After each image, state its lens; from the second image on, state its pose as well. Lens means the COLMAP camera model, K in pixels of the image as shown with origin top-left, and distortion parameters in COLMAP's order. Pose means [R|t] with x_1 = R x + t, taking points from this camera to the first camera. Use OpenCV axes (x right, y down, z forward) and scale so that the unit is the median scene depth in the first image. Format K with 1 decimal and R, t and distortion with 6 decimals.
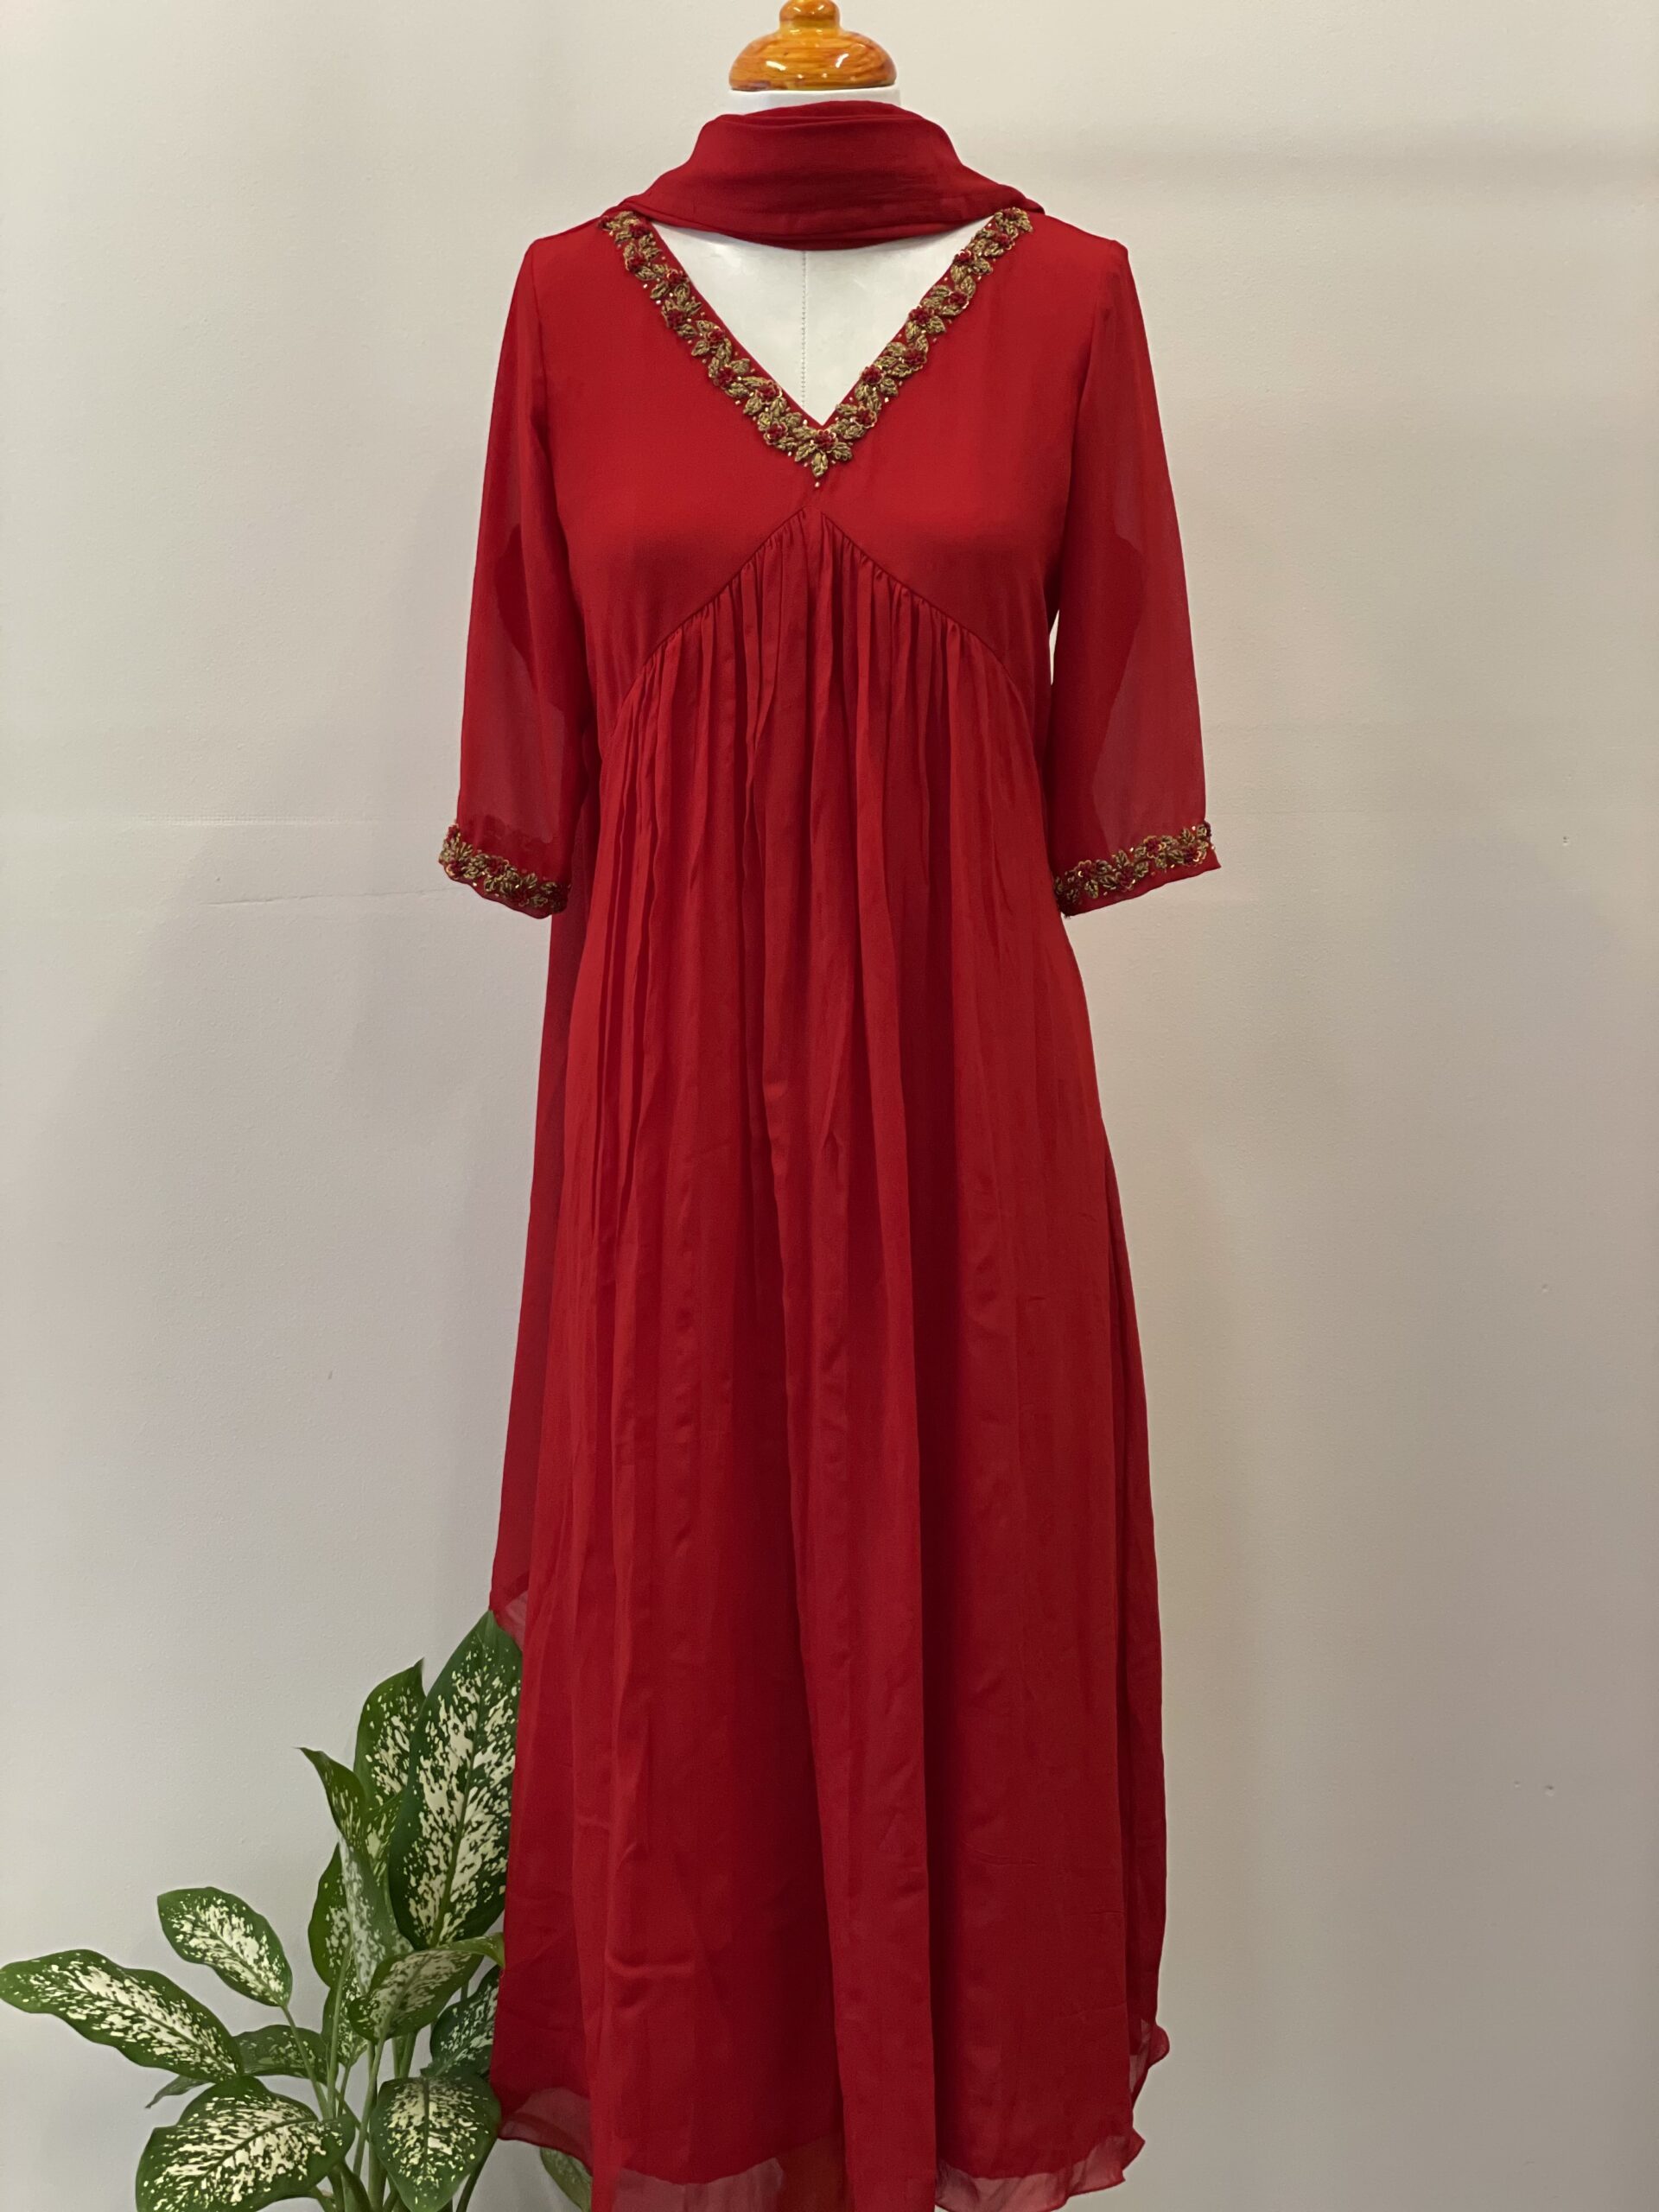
lens RADIAL K [[3294.4, 0, 829.5], [0, 3294.4, 1106.0], [0, 0, 1]] dist [0.073549, 0.165580]
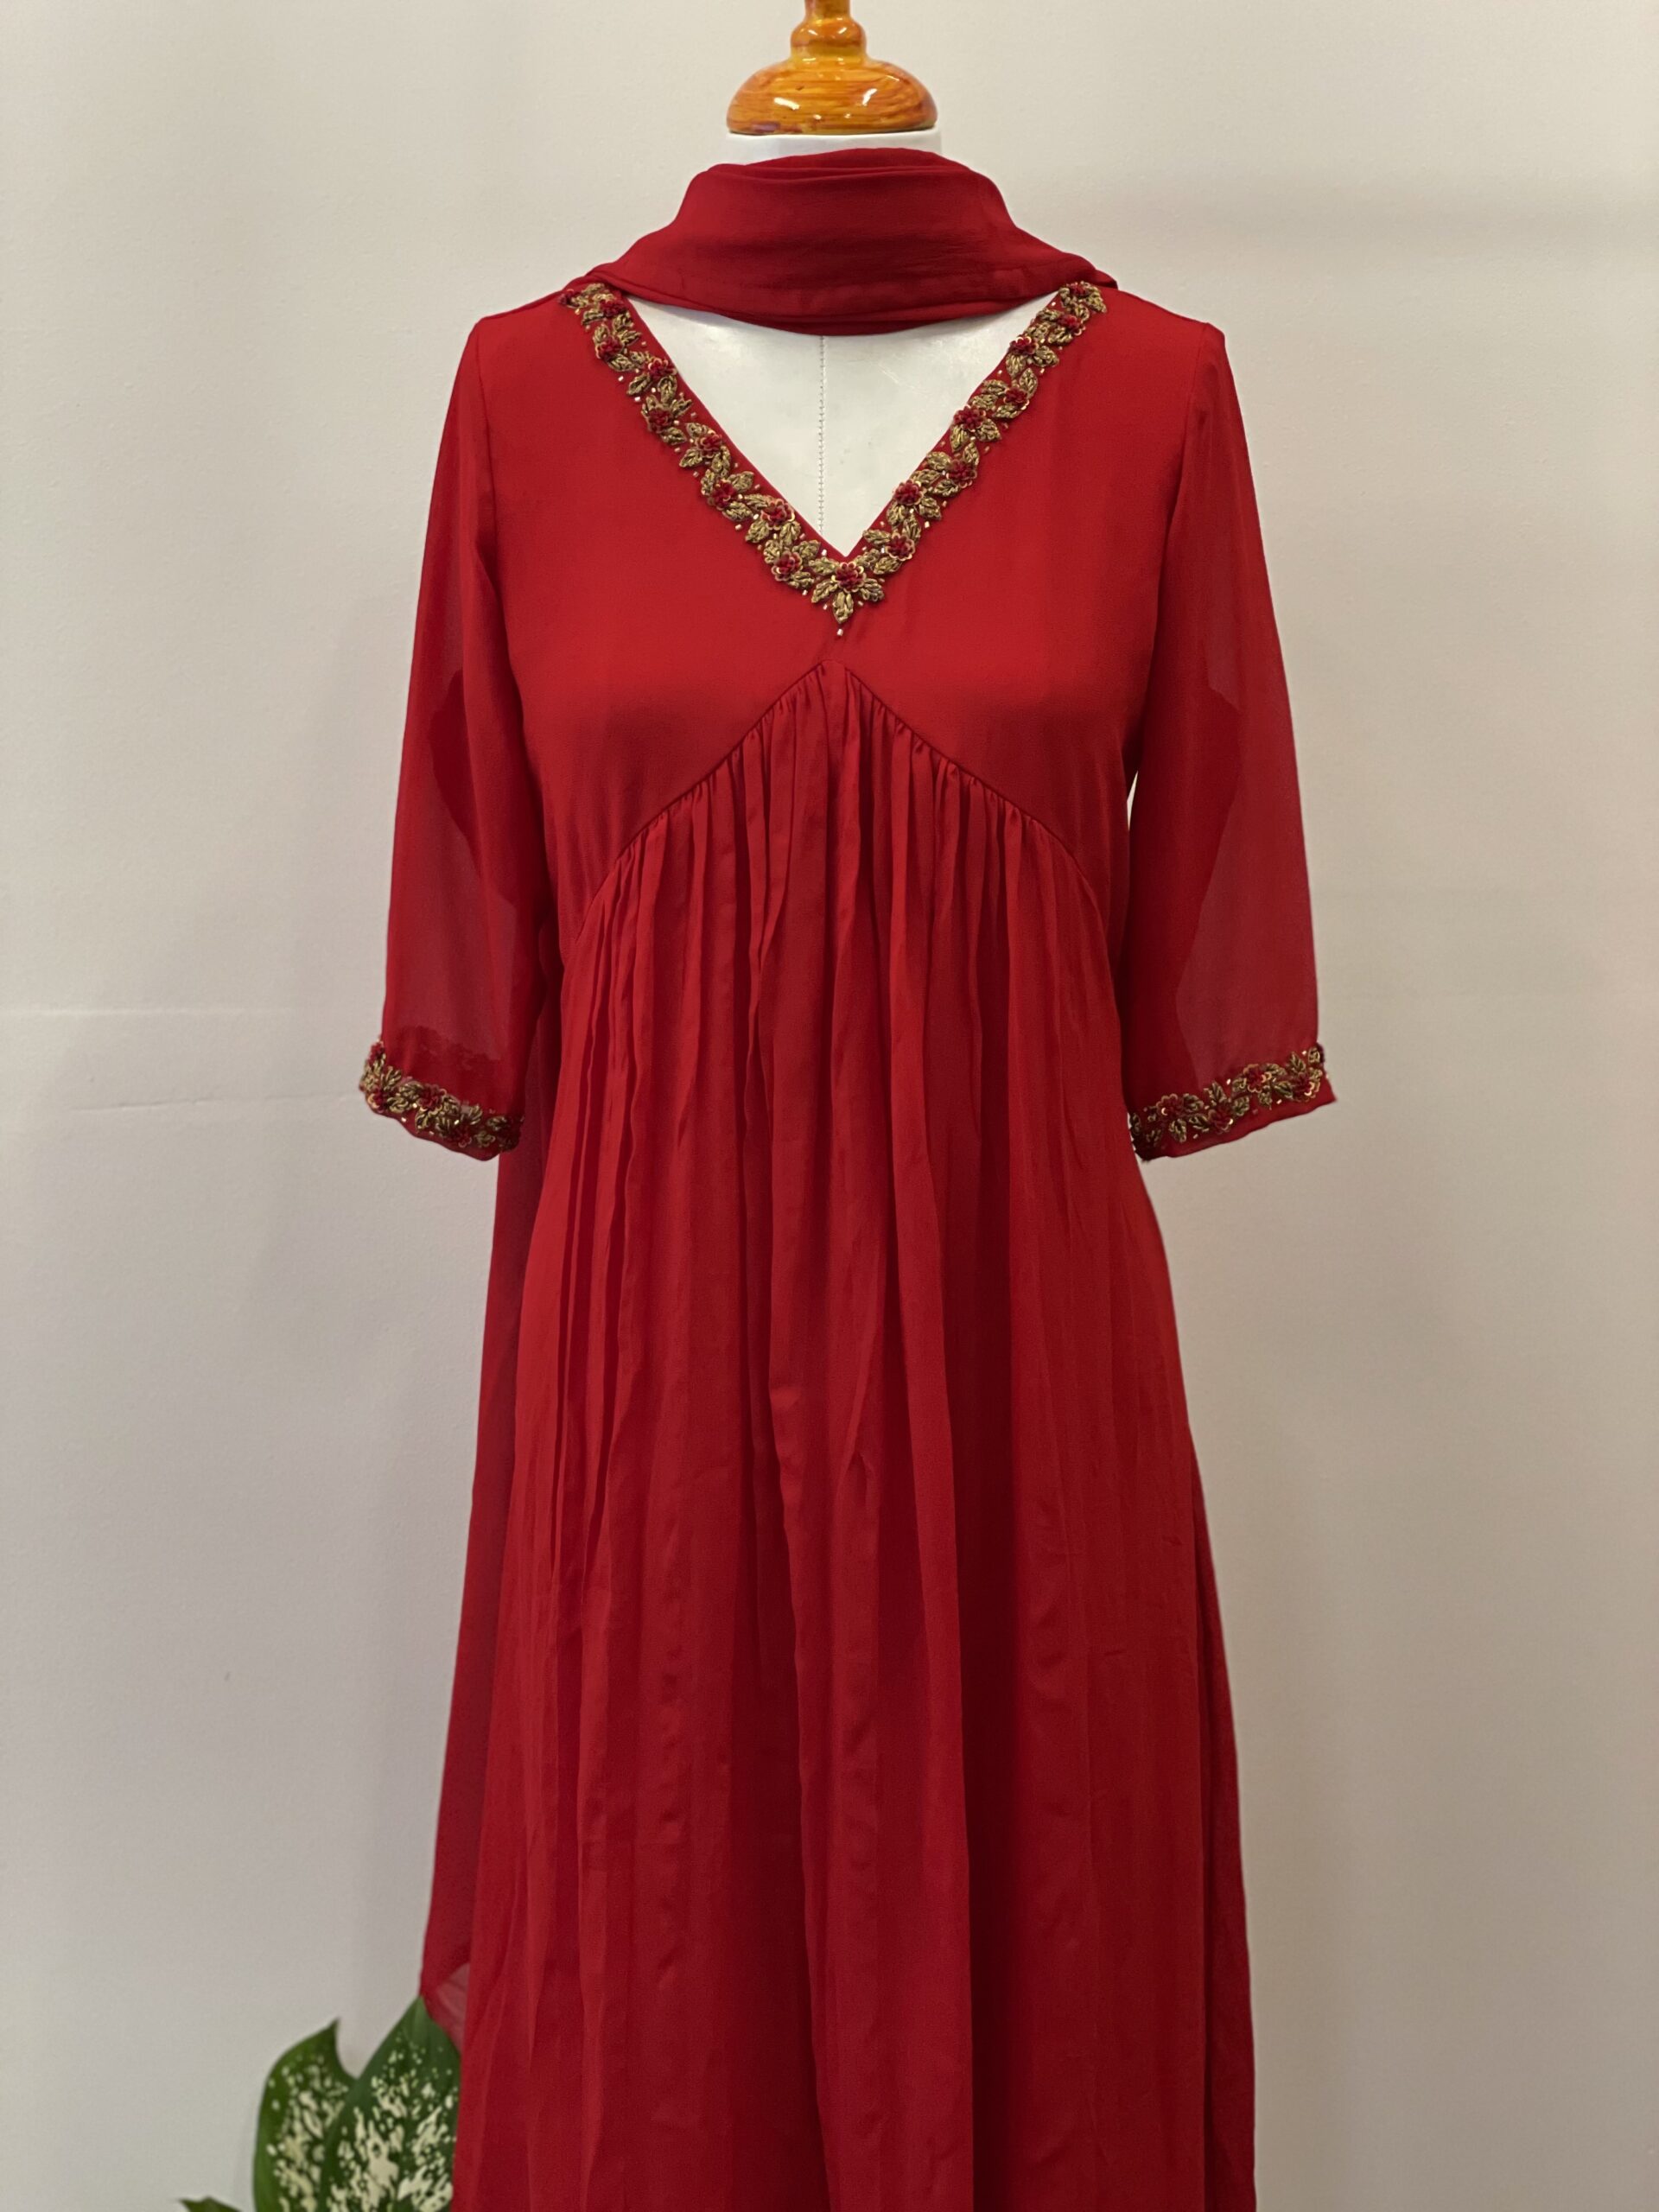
lens RADIAL K [[3320.4, 0, 829.5], [0, 3320.4, 1106.0], [0, 0, 1]] dist [0.000408, 0.677244]
pose [[0.999776, 0.000237, 0.021180, -0.022605], [-0.000159, 0.999993, -0.003681, -0.070767], [-0.021181, 0.003677, 0.999769, 0.203962]]
